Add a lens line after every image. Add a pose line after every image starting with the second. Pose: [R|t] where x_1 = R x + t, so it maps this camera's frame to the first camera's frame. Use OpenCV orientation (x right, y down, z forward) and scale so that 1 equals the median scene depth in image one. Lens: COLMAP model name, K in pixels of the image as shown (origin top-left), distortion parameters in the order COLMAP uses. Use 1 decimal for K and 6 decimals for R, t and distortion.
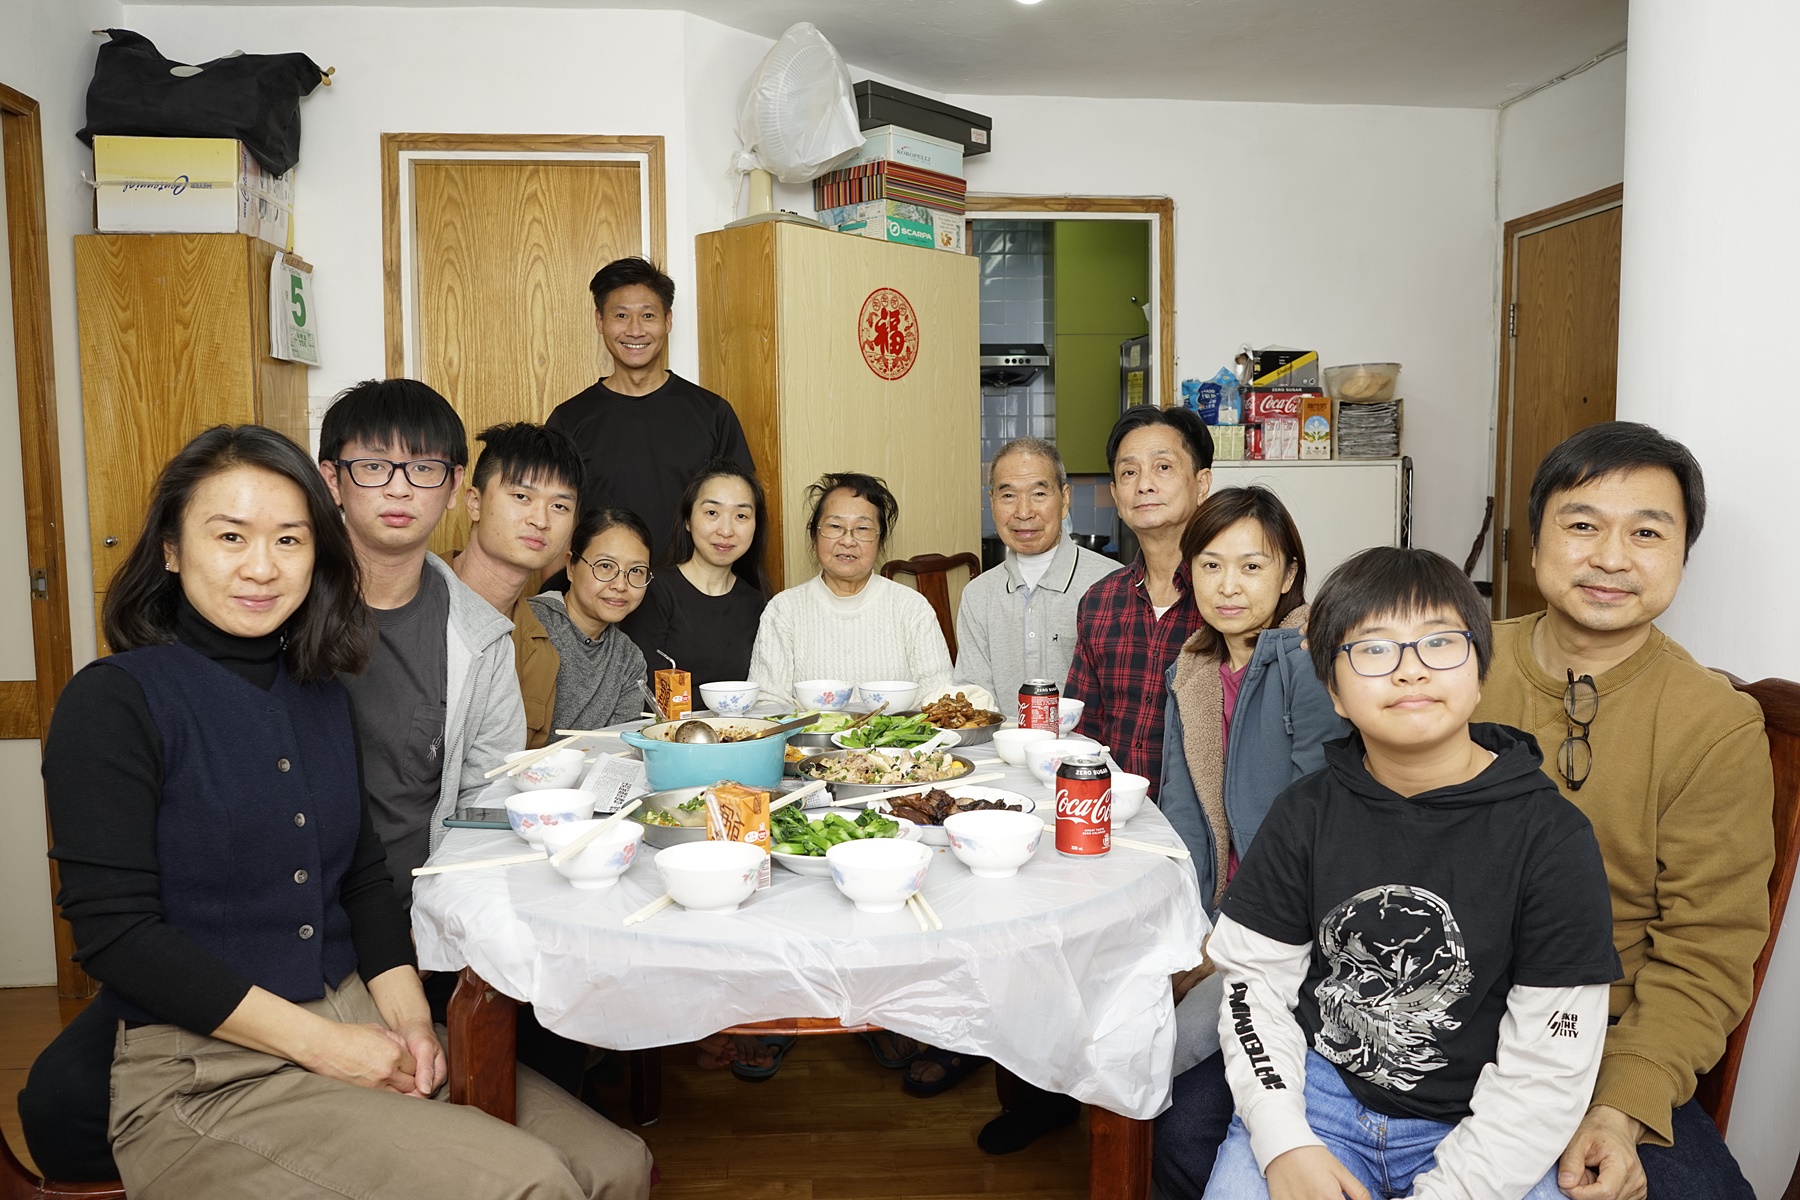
lens RADIAL K [[1387.0, 0, 902.7], [0, 1387.0, 601.9], [0, 0, 1]] dist [-0.023949, 0.013627]
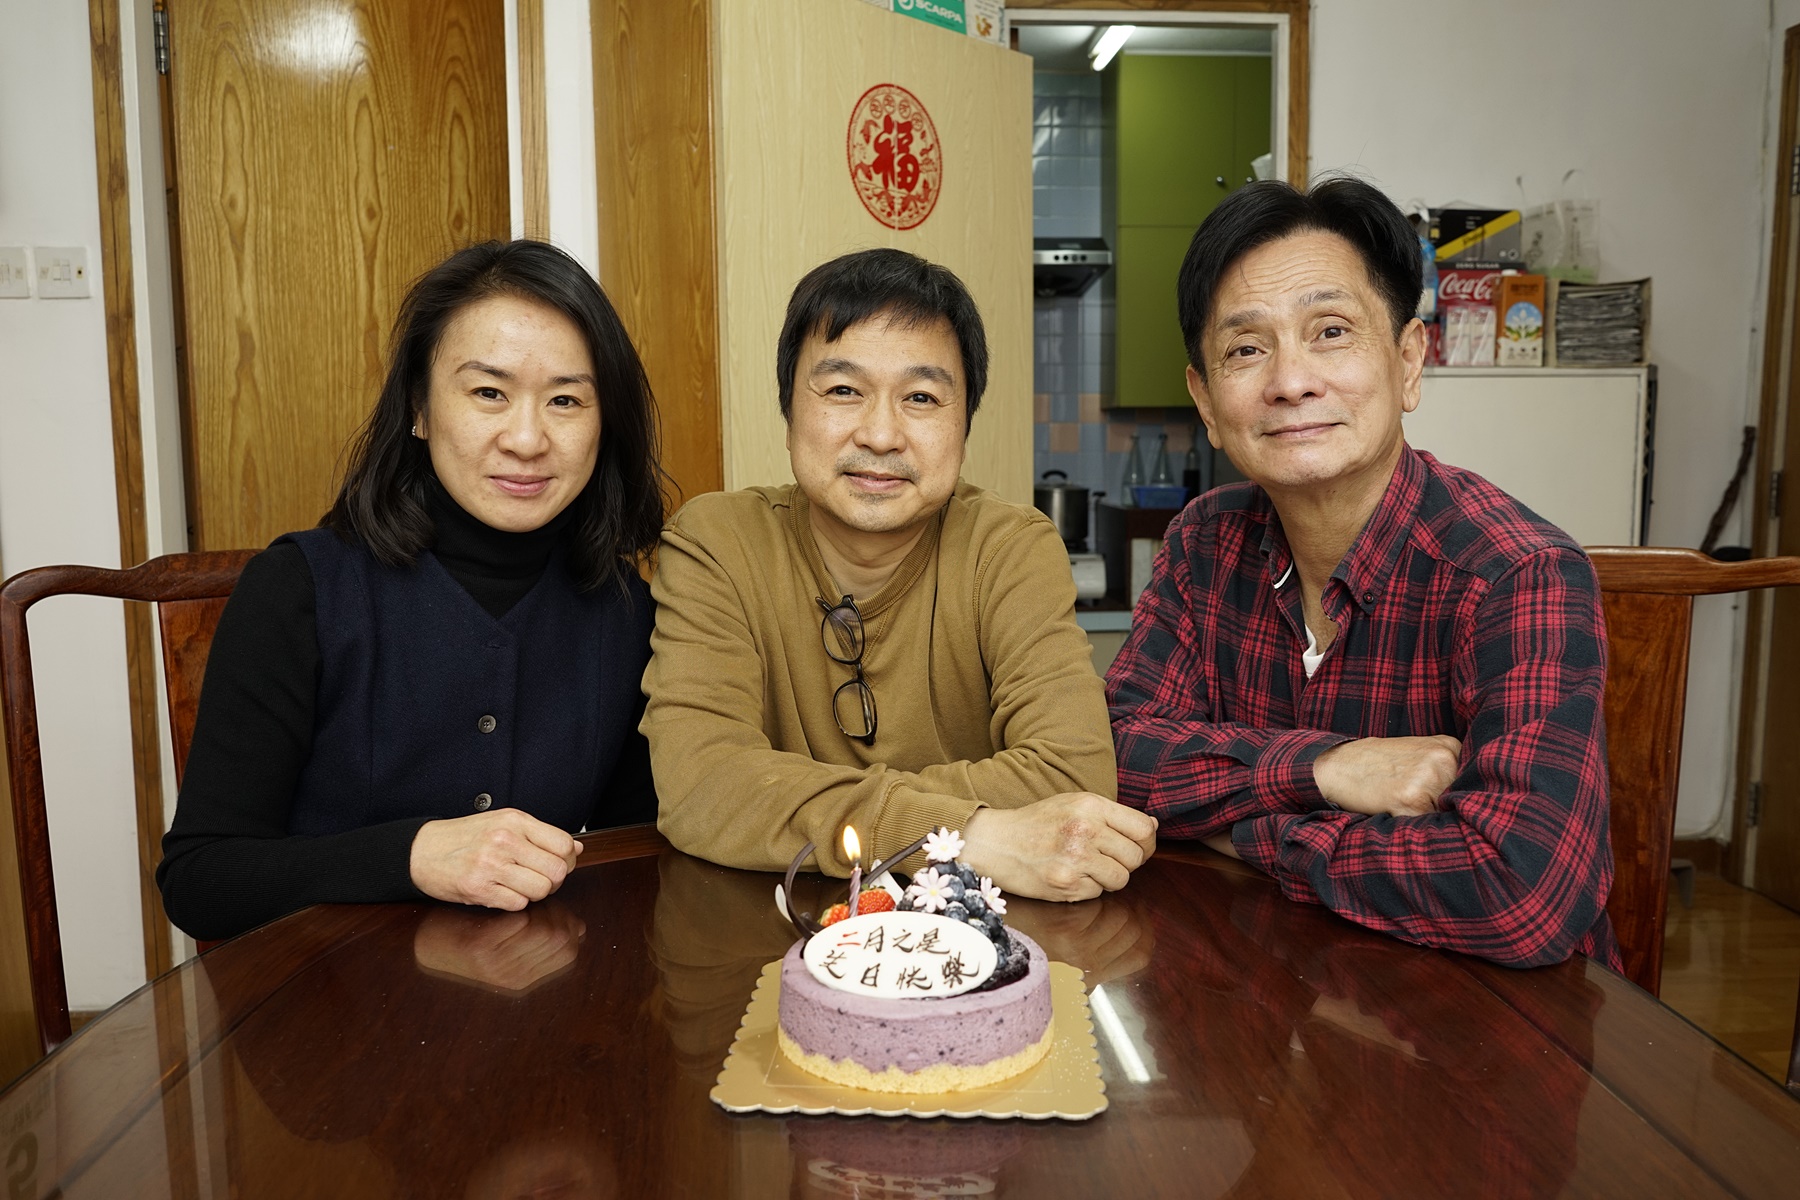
lens RADIAL K [[1387.0, 0, 899.5], [0, 1387.0, 602.6], [0, 0, 1]] dist [-0.023949, 0.013627]
pose [[0.999848, 0.004397, -0.016872, 0.003669], [-0.003990, 0.999702, 0.024066, -0.001721], [0.016973, -0.023995, 0.999568, 0.359015]]
